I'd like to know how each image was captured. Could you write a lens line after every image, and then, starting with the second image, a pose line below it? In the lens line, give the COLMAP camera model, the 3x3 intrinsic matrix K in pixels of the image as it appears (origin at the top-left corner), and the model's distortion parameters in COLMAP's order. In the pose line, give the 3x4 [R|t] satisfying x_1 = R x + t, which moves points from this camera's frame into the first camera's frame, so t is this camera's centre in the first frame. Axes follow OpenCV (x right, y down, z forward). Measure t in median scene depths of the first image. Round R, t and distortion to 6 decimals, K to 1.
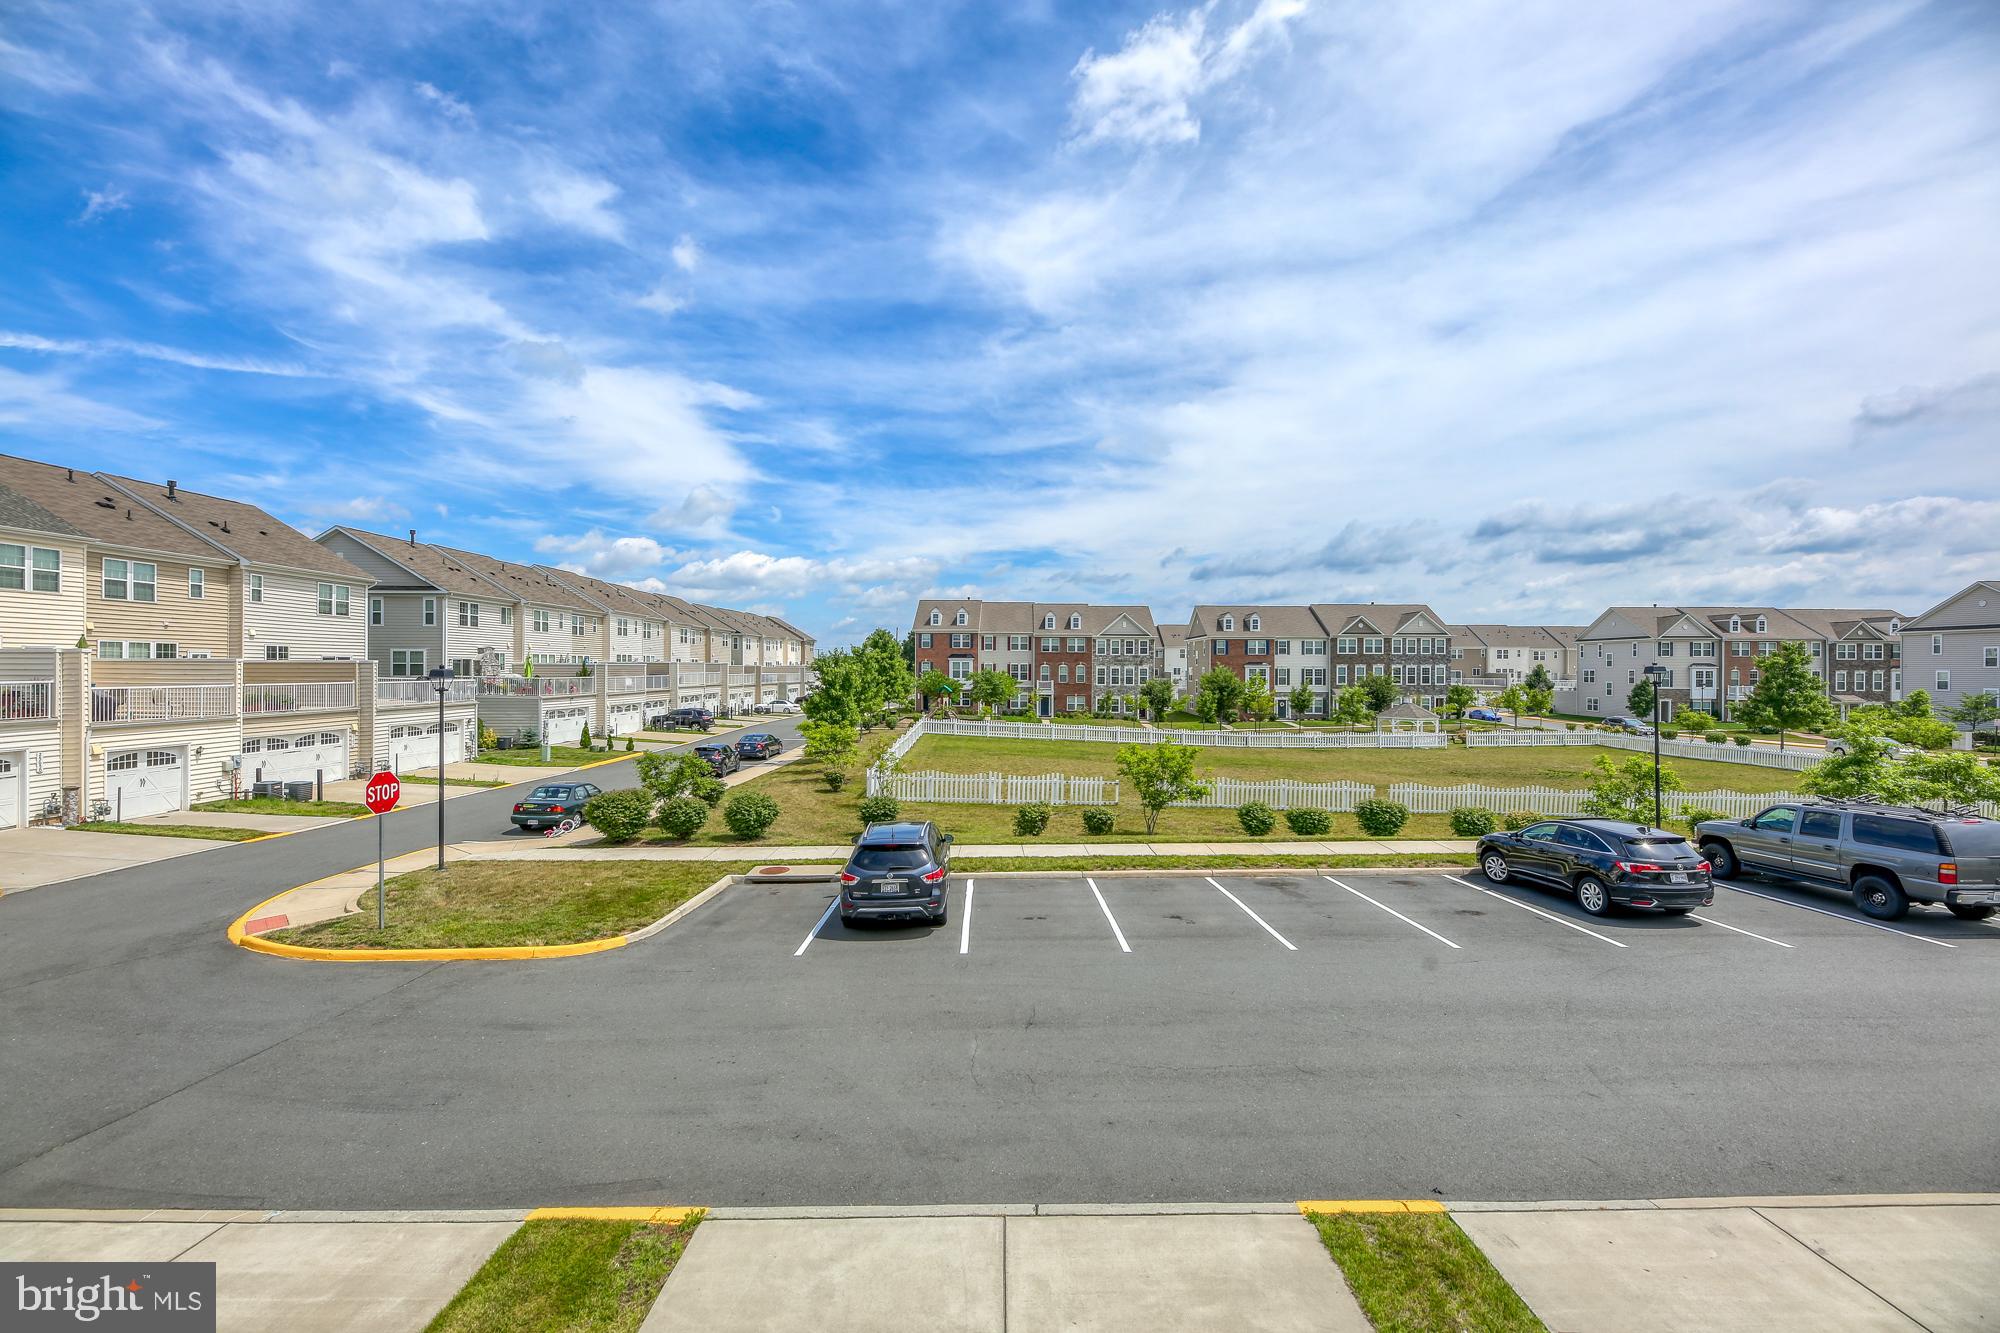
lens RADIAL K [[820.6, 0, 1004.3], [0, 820.6, 669.4], [0, 0, 1]] dist [-0.001131, -0.000457]
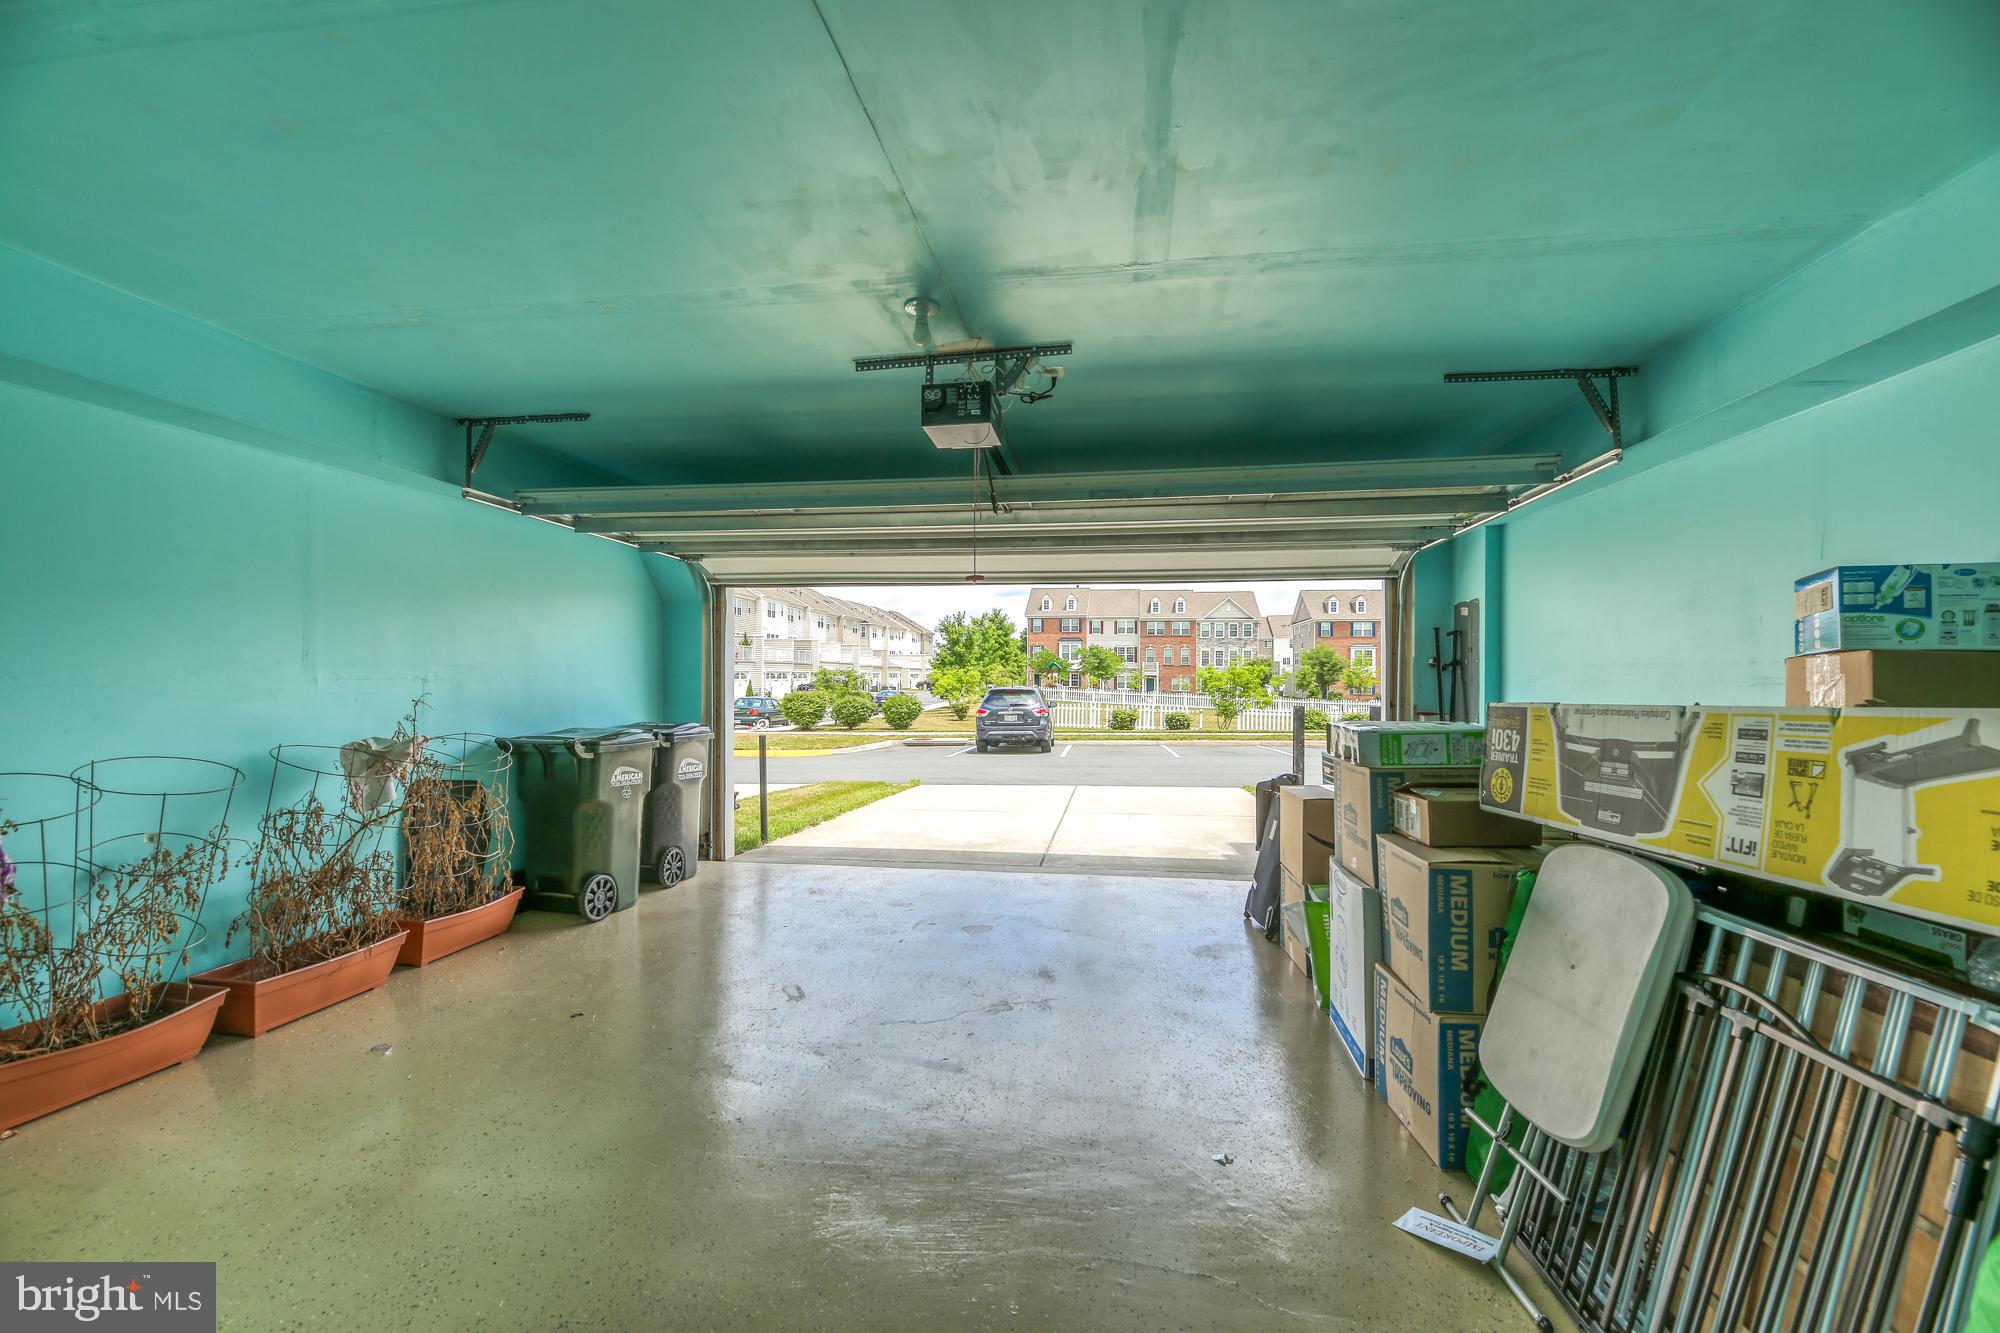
lens RADIAL K [[820.6, 0, 1004.3], [0, 820.6, 669.4], [0, 0, 1]] dist [-0.001131, -0.000457]
pose [[0.990778, -0.000917, -0.135495, 0.010668], [0.000095, 0.999982, -0.006074, 0.047645], [0.135498, 0.006005, 0.990759, -0.102481]]
